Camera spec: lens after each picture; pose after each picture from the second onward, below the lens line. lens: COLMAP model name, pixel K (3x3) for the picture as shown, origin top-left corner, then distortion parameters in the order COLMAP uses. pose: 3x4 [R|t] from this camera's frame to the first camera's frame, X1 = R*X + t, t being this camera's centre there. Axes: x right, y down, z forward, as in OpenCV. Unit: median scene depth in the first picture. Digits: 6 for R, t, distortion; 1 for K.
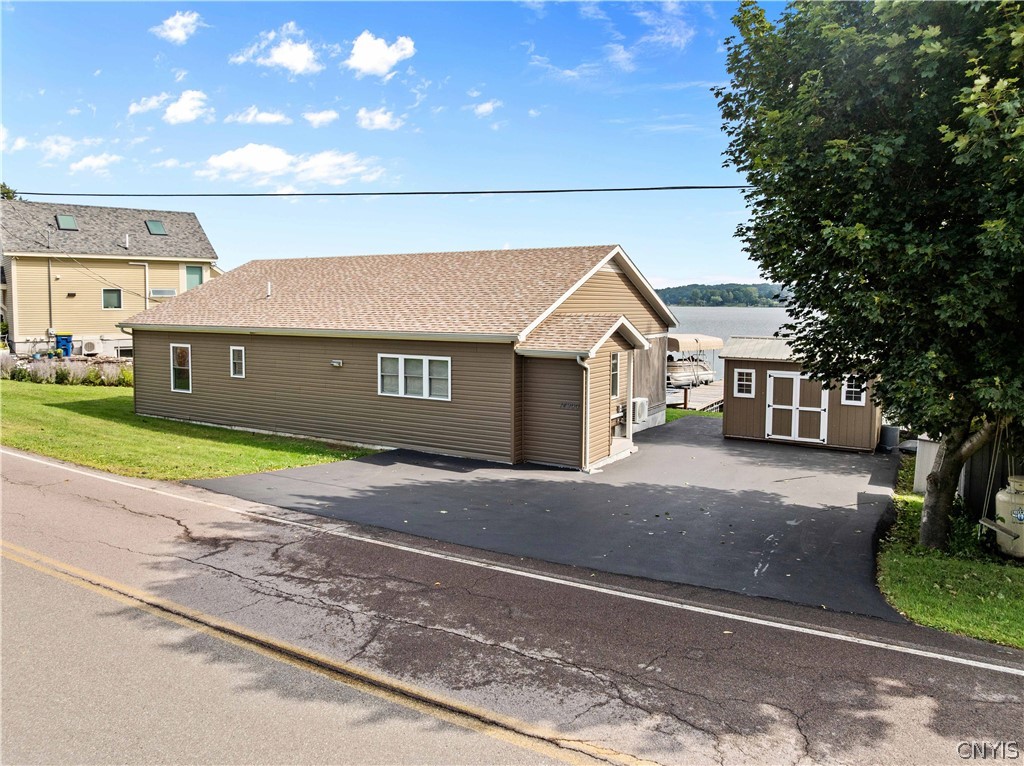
lens RADIAL K [[734.2, 0, 508.5], [0, 734.2, 356.2], [0, 0, 1]] dist [-0.037261, -0.001959]
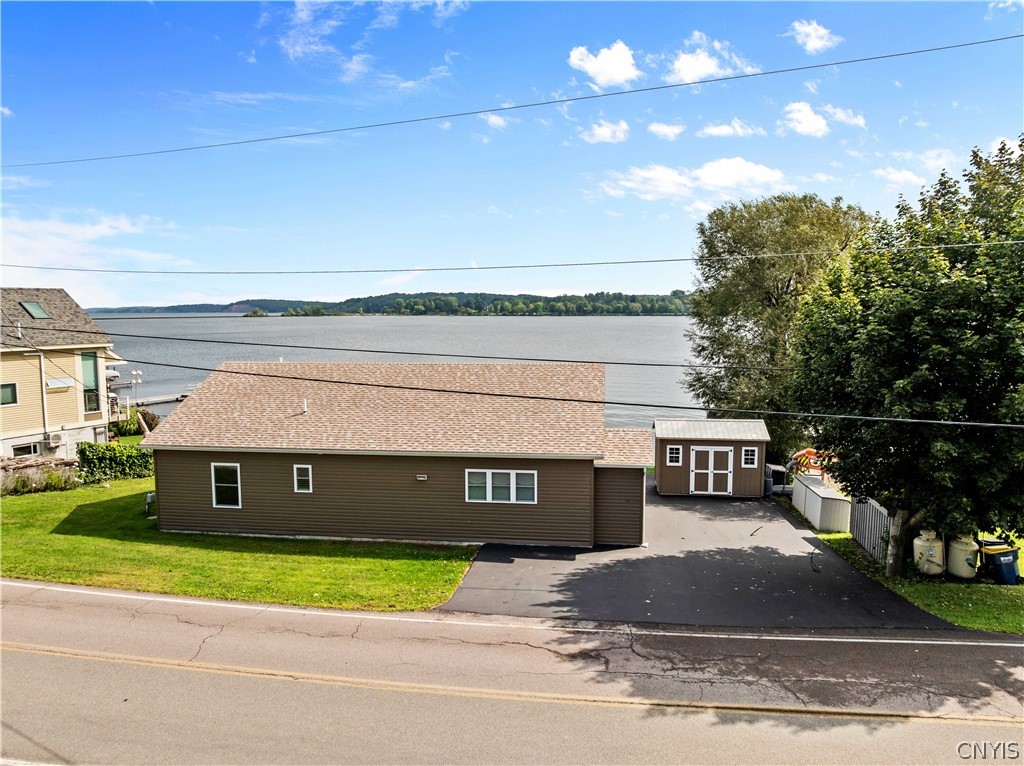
lens RADIAL K [[721.7, 0, 512.0], [0, 721.7, 383.0], [0, 0, 1]] dist [-0.036267, 0.002351]
pose [[0.916498, -0.047670, 0.397188, -0.555462], [0.036145, 0.998681, 0.036457, -0.181403], [-0.398403, -0.019056, 0.917013, -0.137909]]
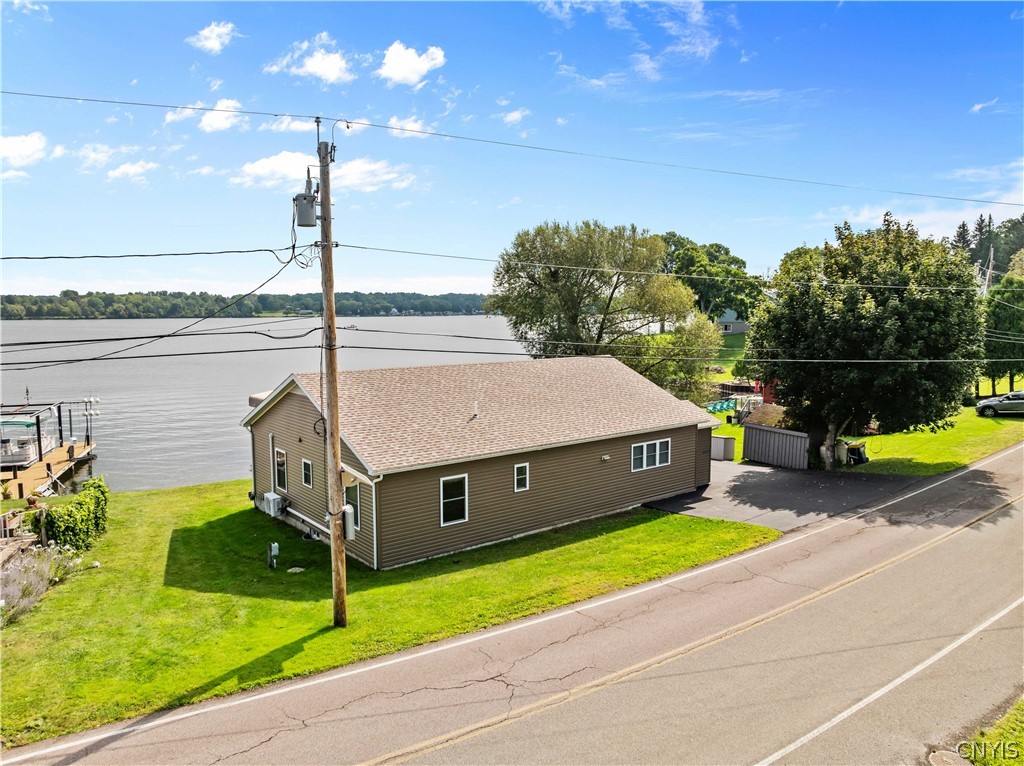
lens RADIAL K [[721.7, 0, 512.0], [0, 721.7, 383.0], [0, 0, 1]] dist [-0.036267, 0.002351]
pose [[0.350958, -0.098463, 0.931200, -1.532196], [0.070584, 0.994409, 0.078544, -0.246918], [-0.933727, 0.038162, 0.355946, 0.670097]]
